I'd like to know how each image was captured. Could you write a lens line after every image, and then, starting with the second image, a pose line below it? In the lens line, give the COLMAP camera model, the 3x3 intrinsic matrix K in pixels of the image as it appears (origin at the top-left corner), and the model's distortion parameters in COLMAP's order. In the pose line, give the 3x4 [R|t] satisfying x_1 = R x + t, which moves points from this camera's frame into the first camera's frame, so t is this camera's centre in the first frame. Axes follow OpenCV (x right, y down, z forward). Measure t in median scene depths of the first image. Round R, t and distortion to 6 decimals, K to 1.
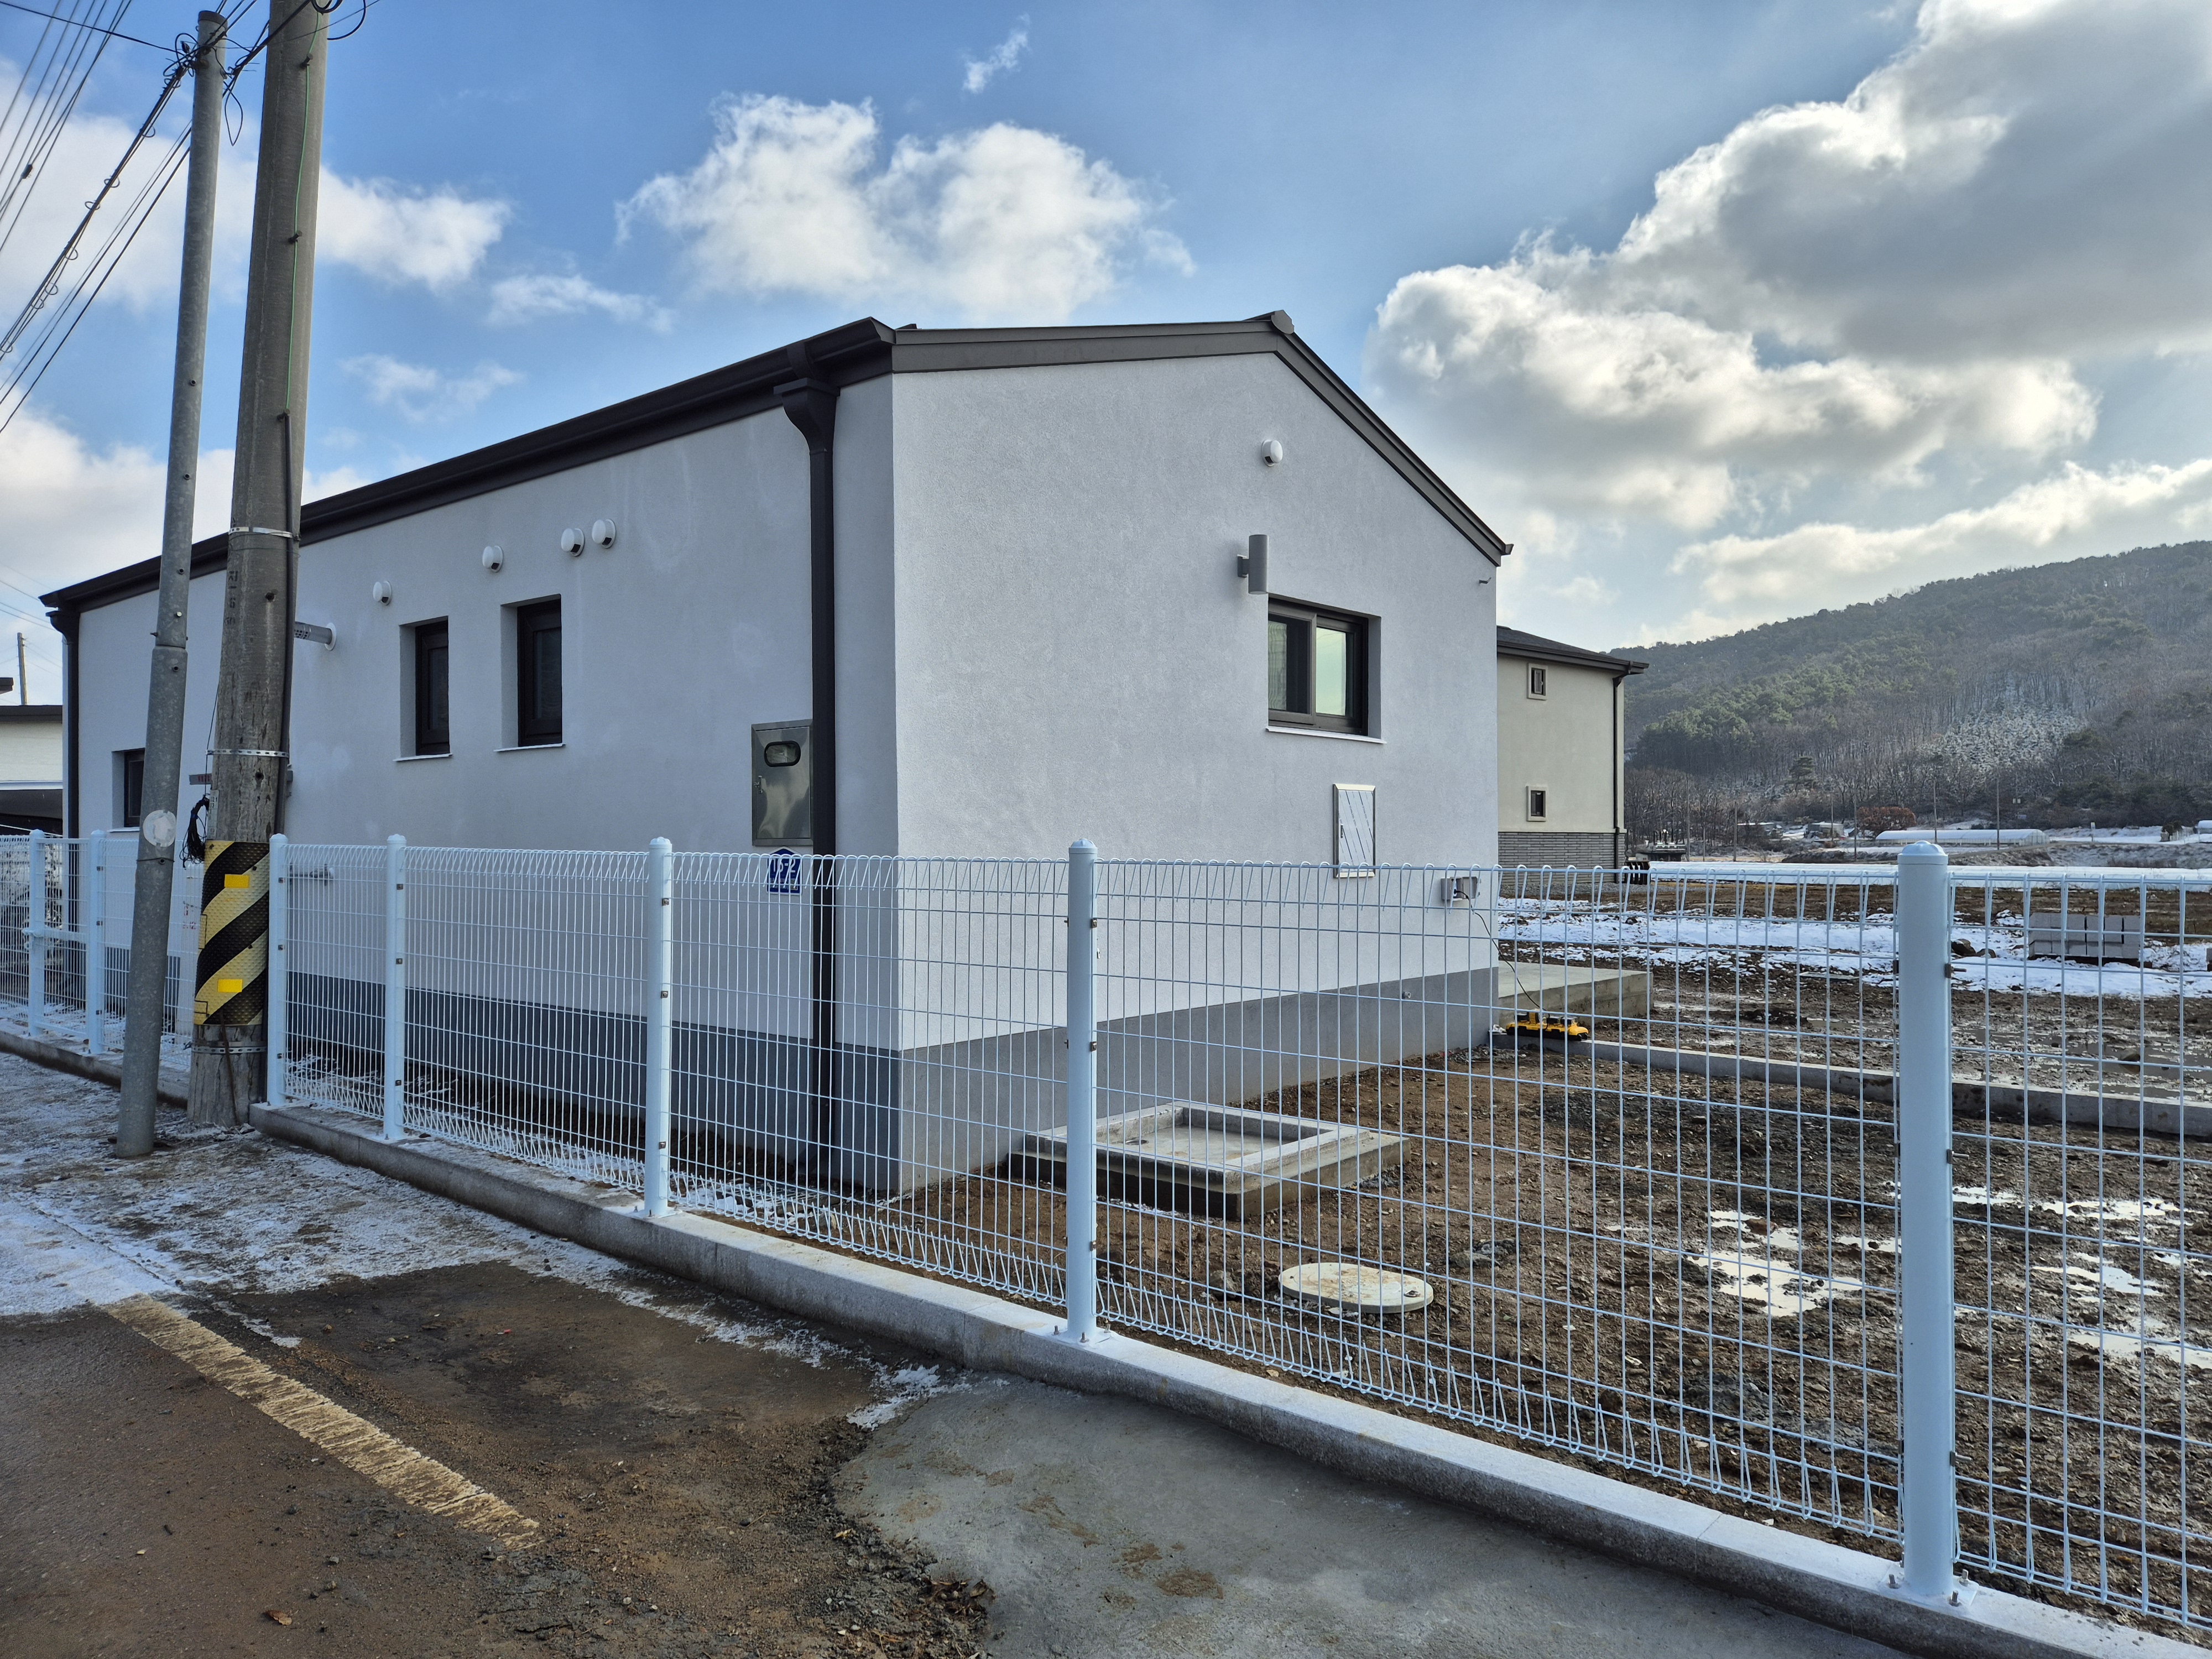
lens RADIAL K [[1454.8, 0, 1102.2], [0, 1454.8, 823.7], [0, 0, 1]] dist [0.083138, -0.055924]
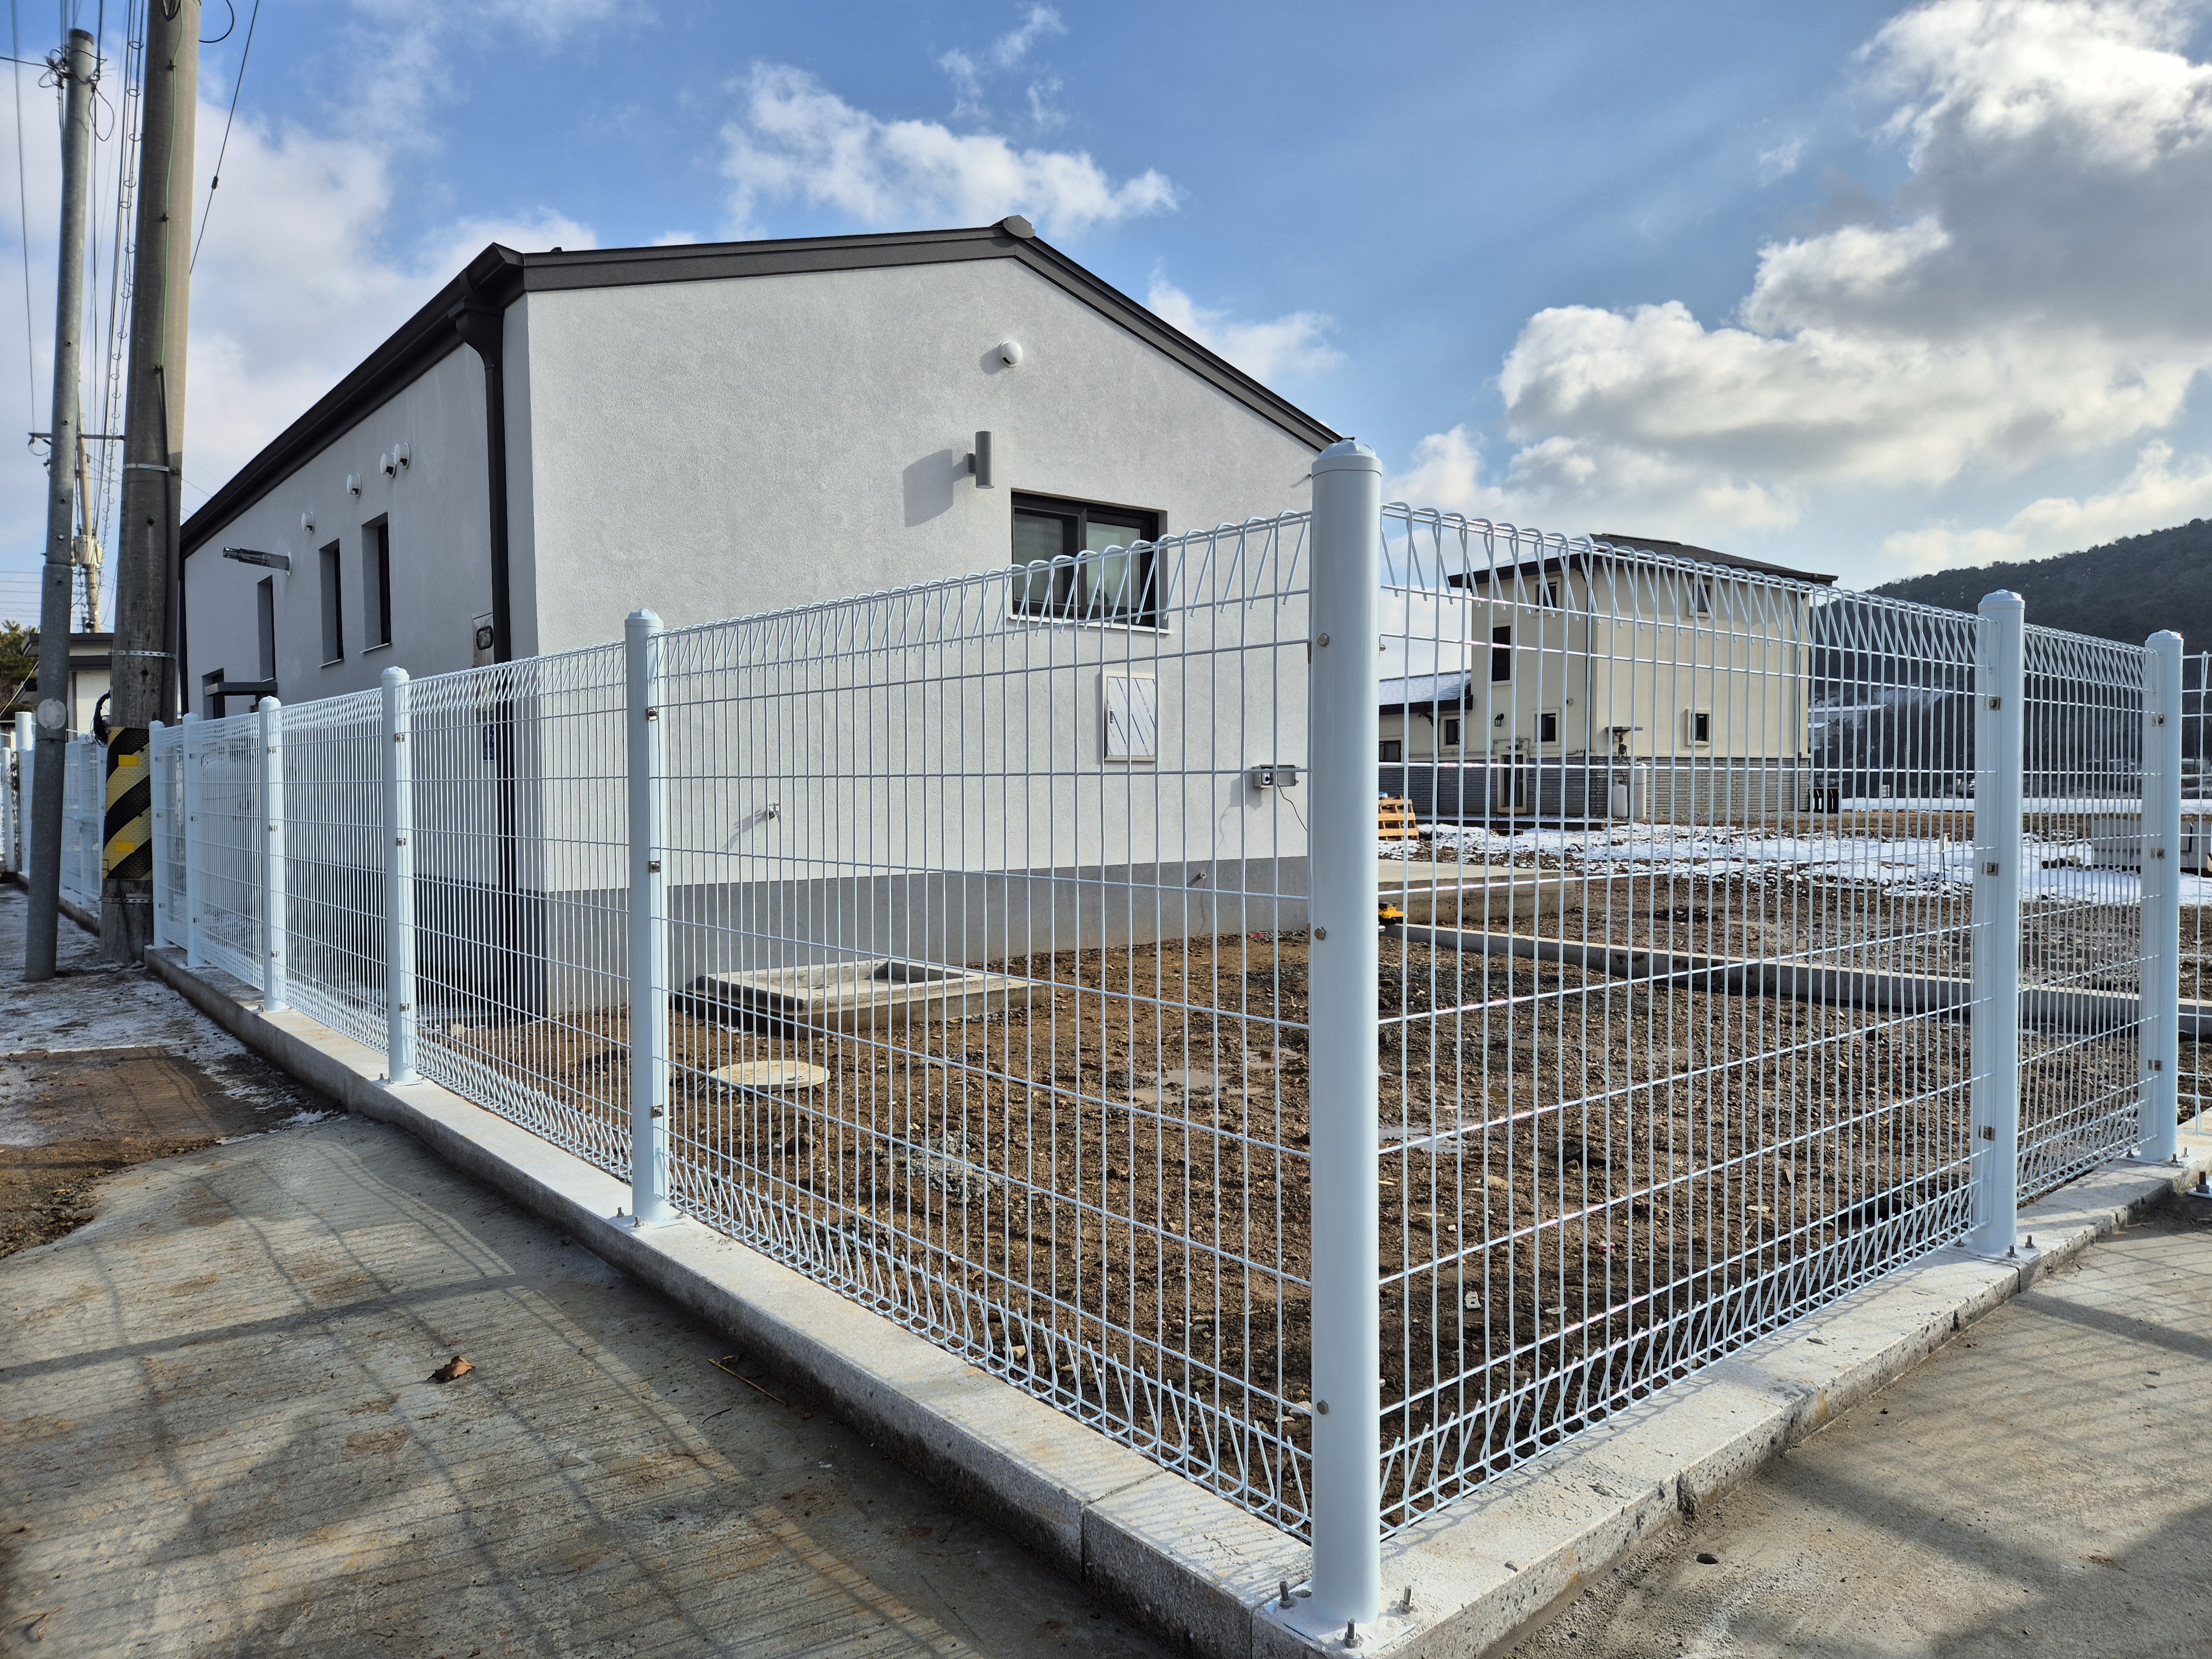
lens RADIAL K [[1461.8, 0, 1114.4], [0, 1461.8, 815.8], [0, 0, 1]] dist [0.082529, -0.070441]
pose [[0.983559, -0.002457, -0.180569, 0.414332], [0.007846, 0.999545, 0.029135, 0.053726], [0.180415, -0.030073, 0.983131, -0.044401]]
